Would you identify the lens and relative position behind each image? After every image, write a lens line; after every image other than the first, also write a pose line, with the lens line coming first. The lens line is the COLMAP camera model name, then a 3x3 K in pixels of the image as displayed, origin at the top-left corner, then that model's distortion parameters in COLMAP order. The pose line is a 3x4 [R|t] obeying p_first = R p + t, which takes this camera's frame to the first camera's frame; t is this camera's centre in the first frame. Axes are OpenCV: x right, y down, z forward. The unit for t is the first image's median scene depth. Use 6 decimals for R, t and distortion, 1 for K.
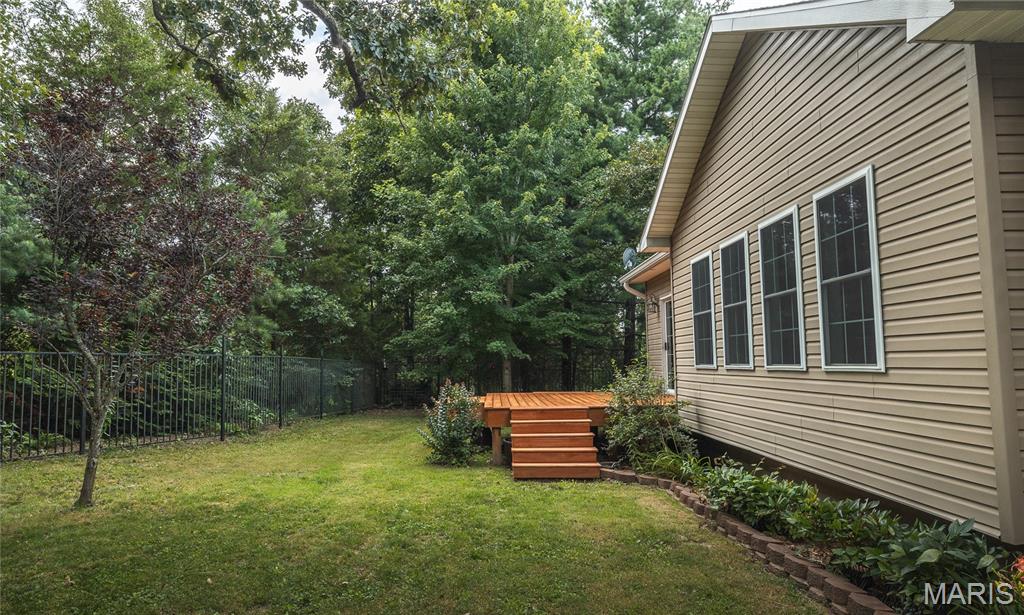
lens RADIAL K [[646.2, 0, 512.0], [0, 646.2, 307.5], [0, 0, 1]] dist [0.002827, 0.000602]
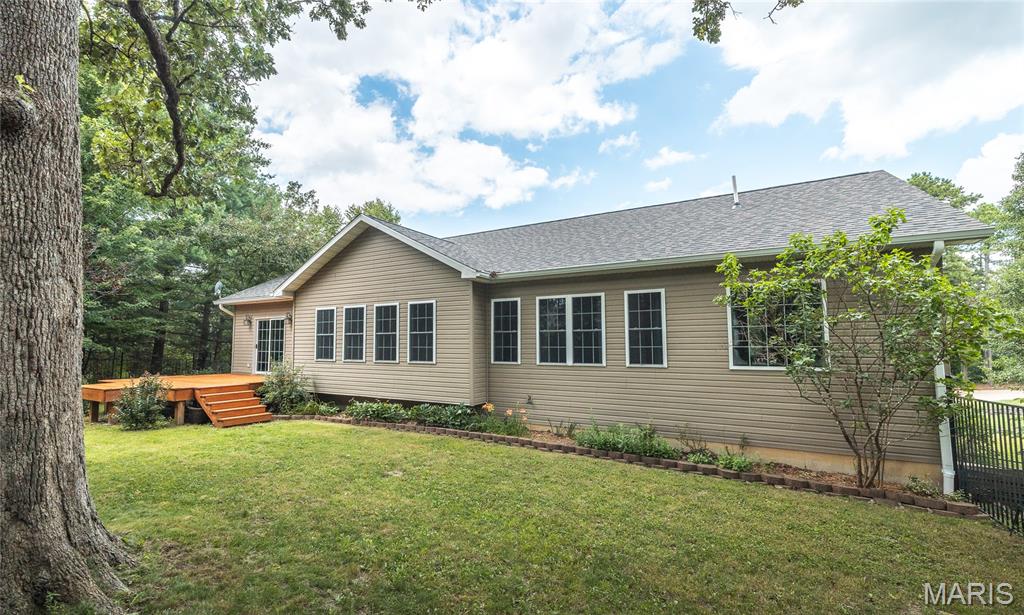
lens RADIAL K [[437.4, 0, 514.1], [0, 437.4, 313.9], [0, 0, 1]] dist [-0.000855, 0.000242]
pose [[0.513577, 0.071581, 0.855053, -0.629347], [-0.079308, 0.996208, -0.035763, -0.058566], [-0.854371, -0.049446, 0.517306, -0.266541]]
